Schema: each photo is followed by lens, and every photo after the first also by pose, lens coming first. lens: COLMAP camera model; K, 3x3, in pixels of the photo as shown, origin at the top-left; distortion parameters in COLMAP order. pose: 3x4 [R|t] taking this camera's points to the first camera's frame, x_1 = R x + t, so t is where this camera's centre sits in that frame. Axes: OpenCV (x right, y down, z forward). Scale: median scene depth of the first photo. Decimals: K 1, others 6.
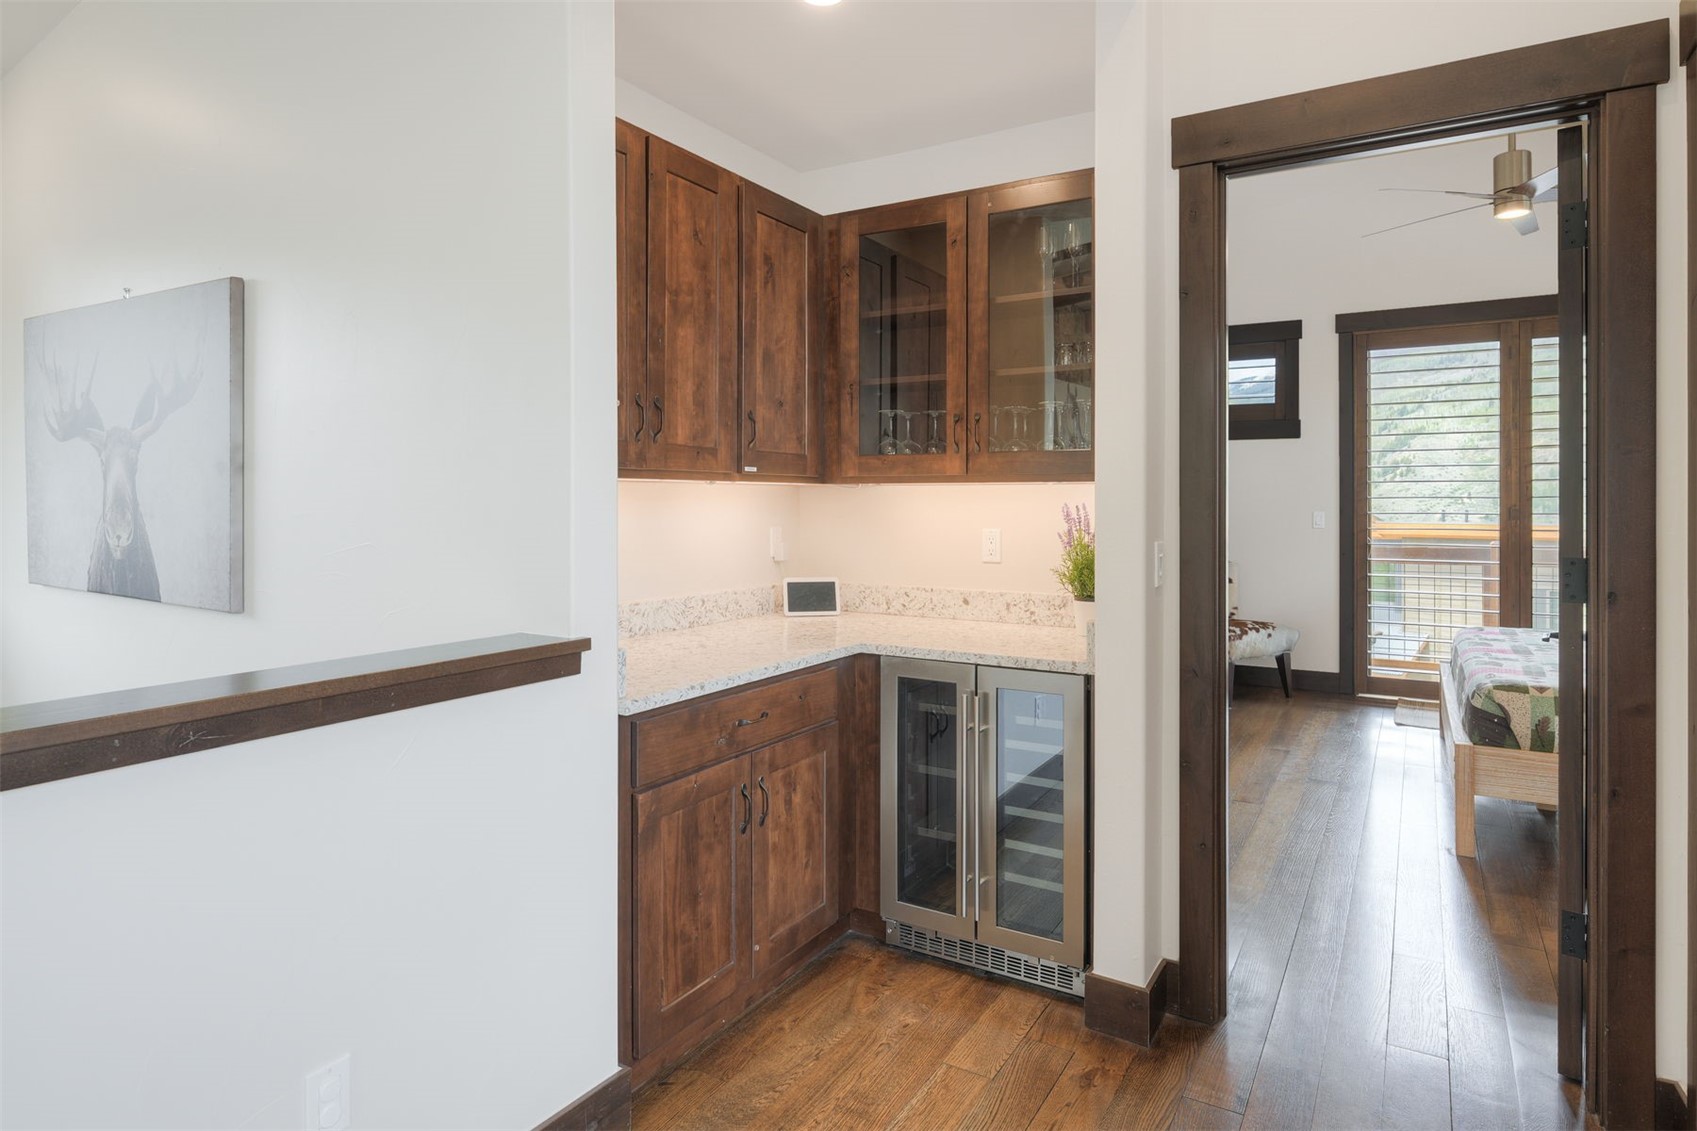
lens RADIAL K [[942.0, 0, 849.8], [0, 942.0, 502.6], [0, 0, 1]] dist [-0.001147, -0.000184]
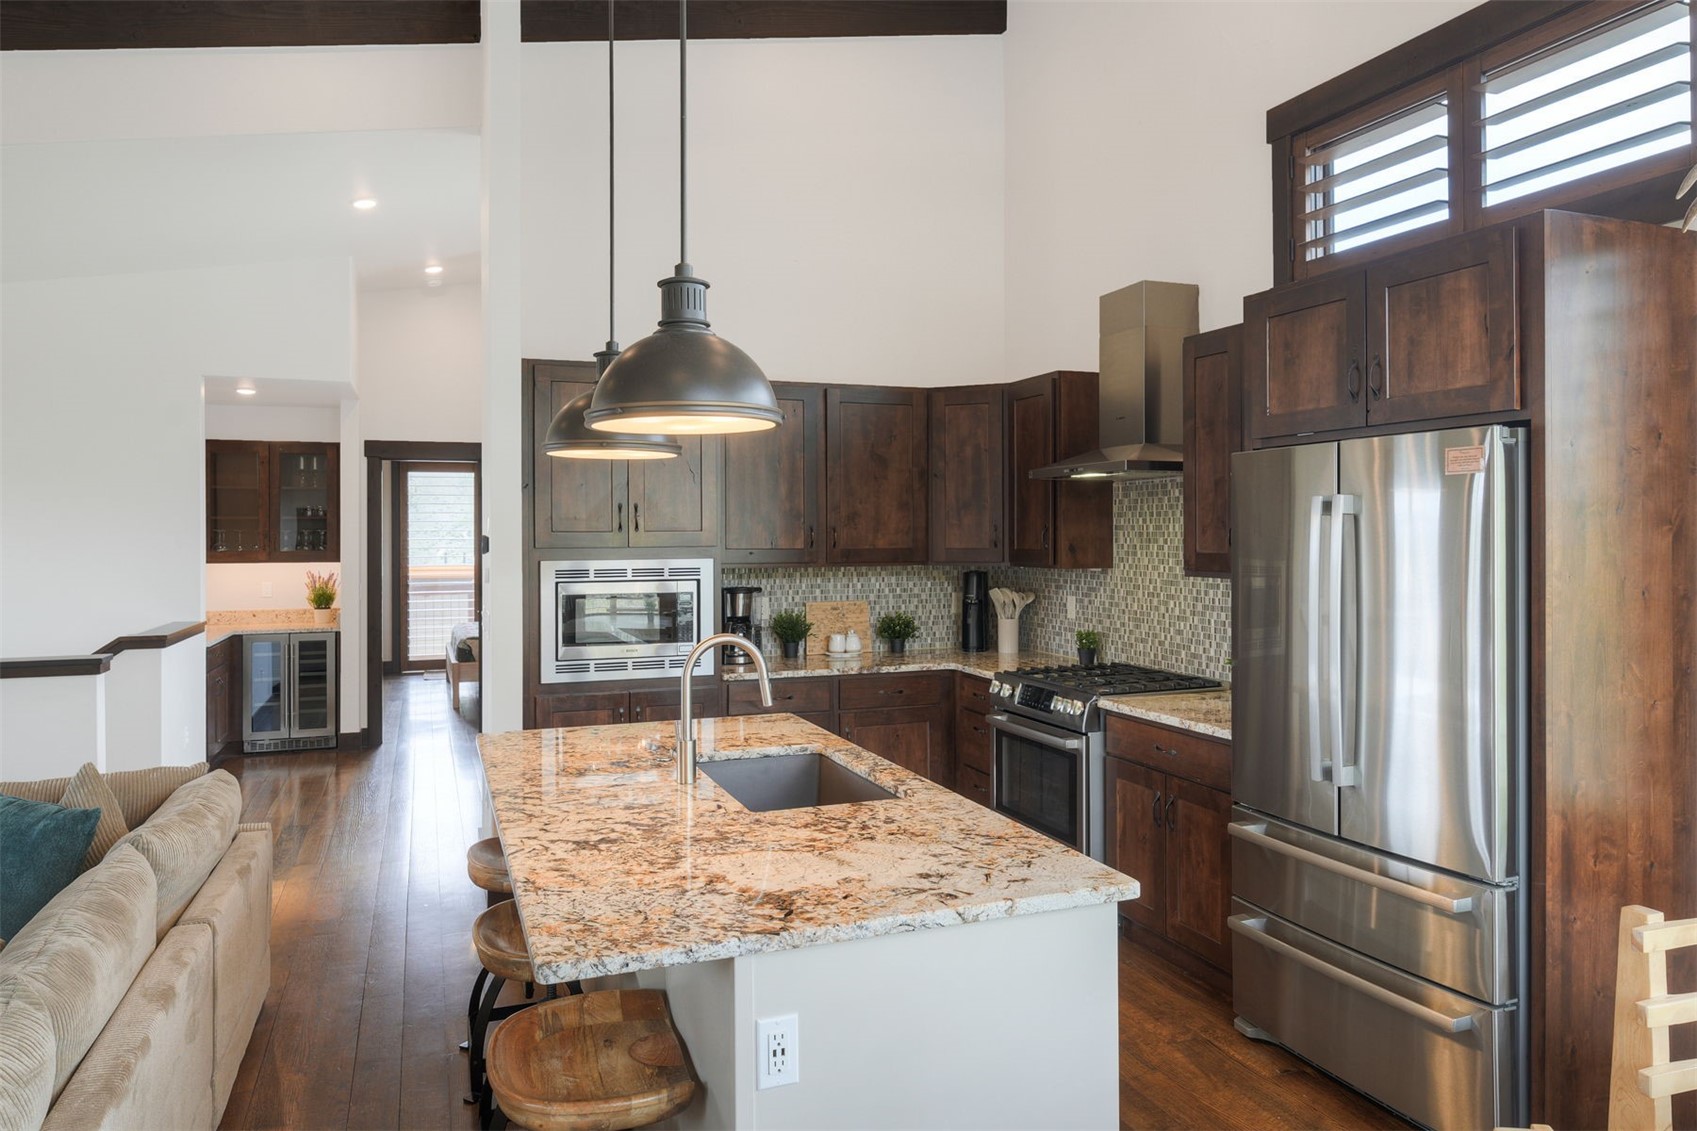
lens RADIAL K [[1134.6, 0, 849.0], [0, 1134.6, 538.1], [0, 0, 1]] dist [0.025740, 0.000240]
pose [[0.619073, -0.007004, 0.785302, -1.392238], [0.006622, 0.999971, 0.003698, -0.097802], [-0.785306, 0.002911, 0.619101, -2.197266]]
